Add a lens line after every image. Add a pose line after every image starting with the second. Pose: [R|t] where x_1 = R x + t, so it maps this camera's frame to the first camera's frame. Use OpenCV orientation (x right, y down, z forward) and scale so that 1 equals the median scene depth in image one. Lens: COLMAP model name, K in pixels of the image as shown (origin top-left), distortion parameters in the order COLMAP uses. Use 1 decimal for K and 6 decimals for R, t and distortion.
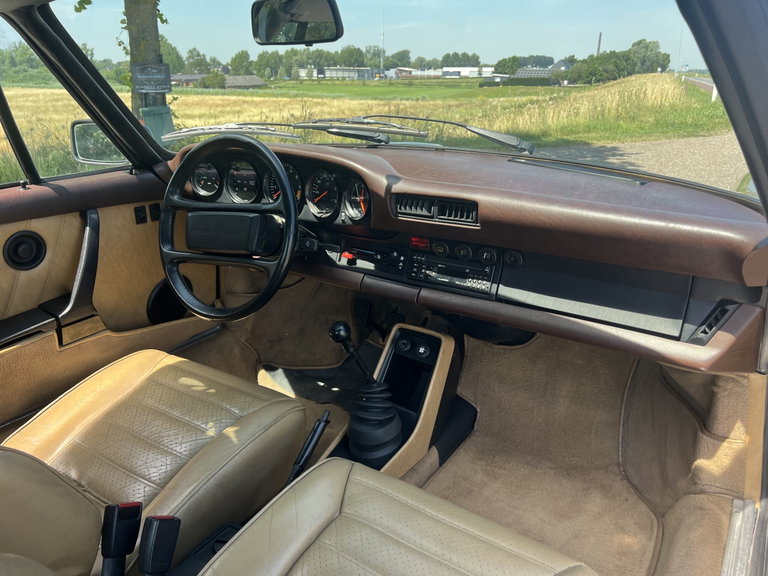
lens RADIAL K [[582.7, 0, 384.0], [0, 582.7, 288.0], [0, 0, 1]] dist [0.004912, 0.005645]
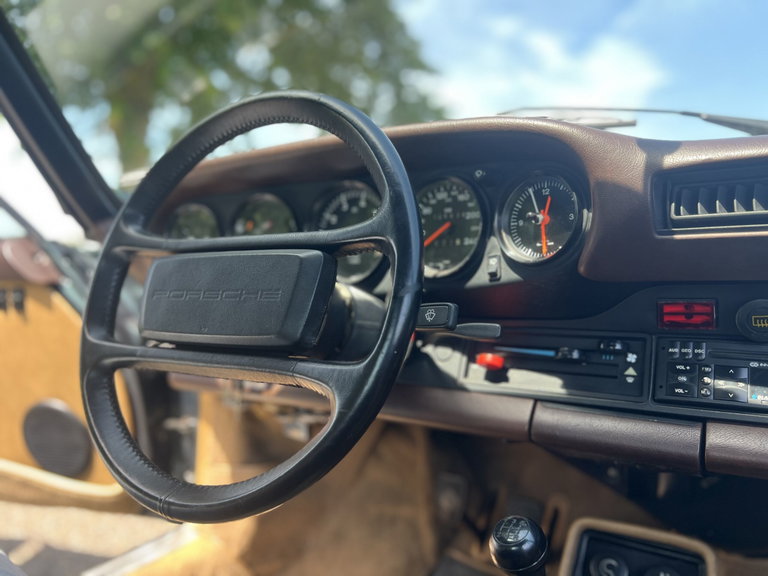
lens RADIAL K [[576.8, 0, 384.0], [0, 576.8, 288.0], [0, 0, 1]] dist [0.007851, -0.006266]
pose [[0.999792, 0.010410, 0.017549, -0.159947], [-0.004291, 0.948103, -0.317935, 0.037259], [-0.019948, 0.317793, 0.947950, 0.564415]]
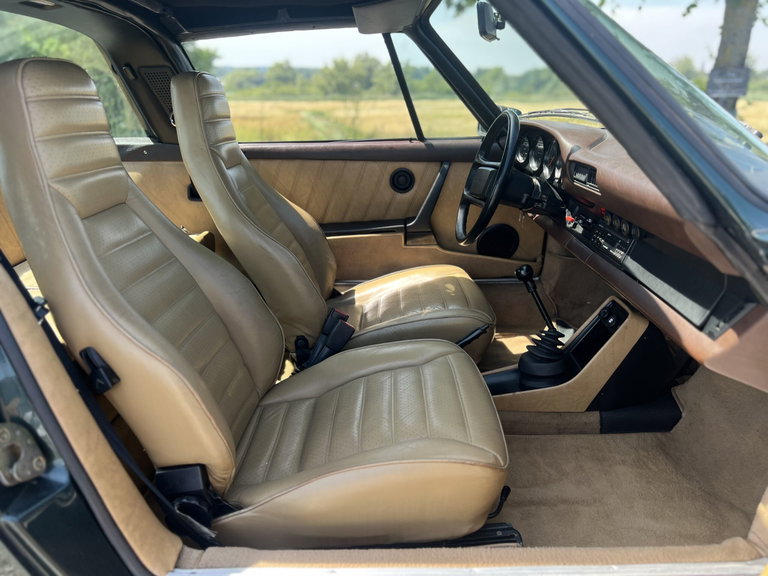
lens RADIAL K [[582.7, 0, 384.0], [0, 582.7, 288.0], [0, 0, 1]] dist [0.004912, 0.005645]
pose [[0.568579, 0.262070, -0.779767, 0.695789], [-0.273007, 0.954289, 0.121658, 0.037353], [0.776006, 0.143709, 0.614136, 0.015071]]
